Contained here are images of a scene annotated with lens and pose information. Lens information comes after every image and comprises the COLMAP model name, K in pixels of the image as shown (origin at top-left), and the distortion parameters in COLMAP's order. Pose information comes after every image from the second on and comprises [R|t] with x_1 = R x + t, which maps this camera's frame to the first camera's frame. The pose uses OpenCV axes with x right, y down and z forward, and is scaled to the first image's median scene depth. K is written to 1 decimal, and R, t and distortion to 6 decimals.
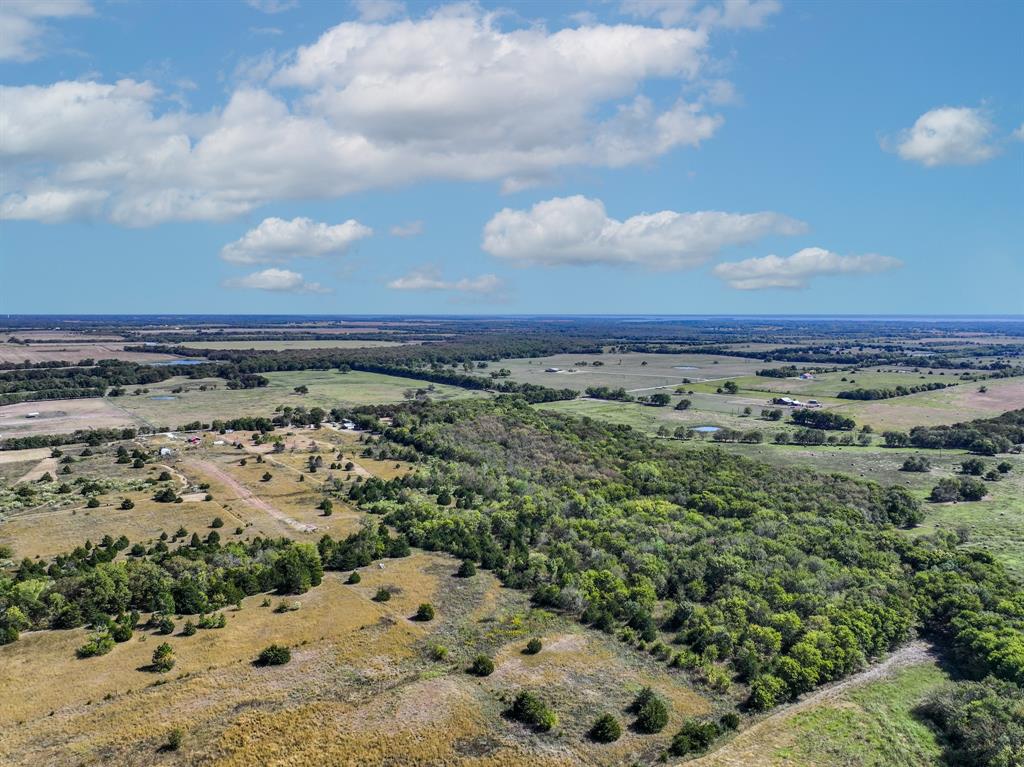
lens RADIAL K [[722.7, 0, 515.7], [0, 722.7, 367.1], [0, 0, 1]] dist [0.006170, 0.002941]
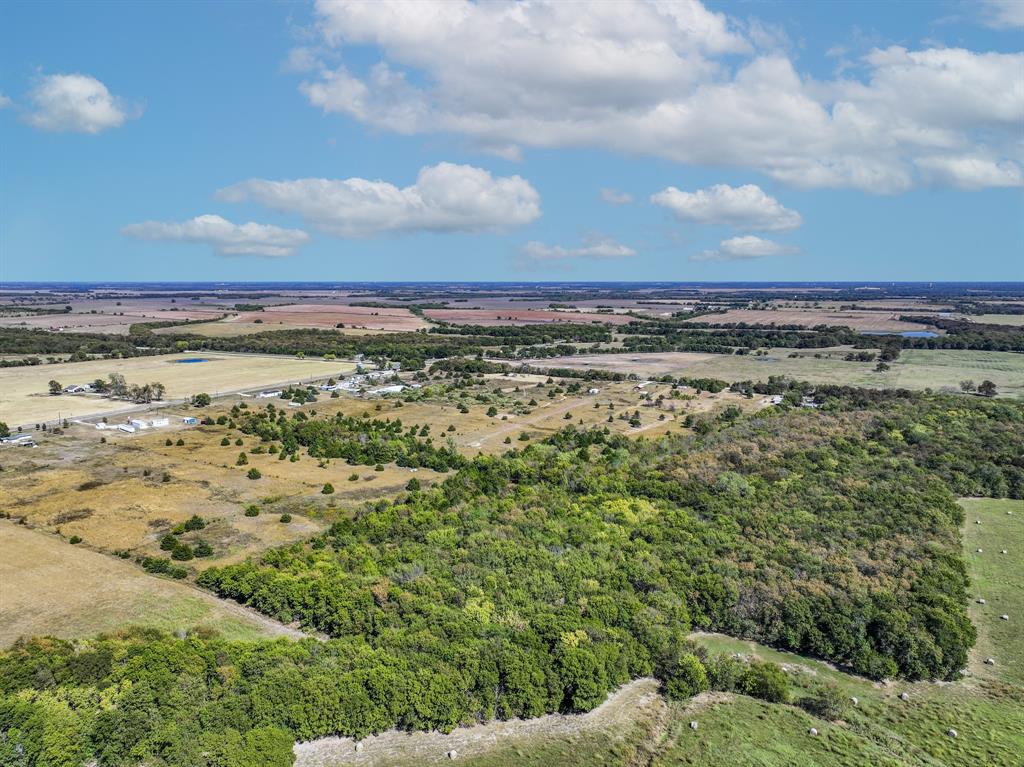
lens RADIAL K [[714.8, 0, 514.8], [0, 714.8, 381.3], [0, 0, 1]] dist [0.003633, 0.002329]
pose [[0.383884, 0.126965, -0.914611, 0.347287], [-0.069452, 0.991666, 0.108511, -0.016118], [0.920766, 0.021866, 0.389503, 0.204465]]
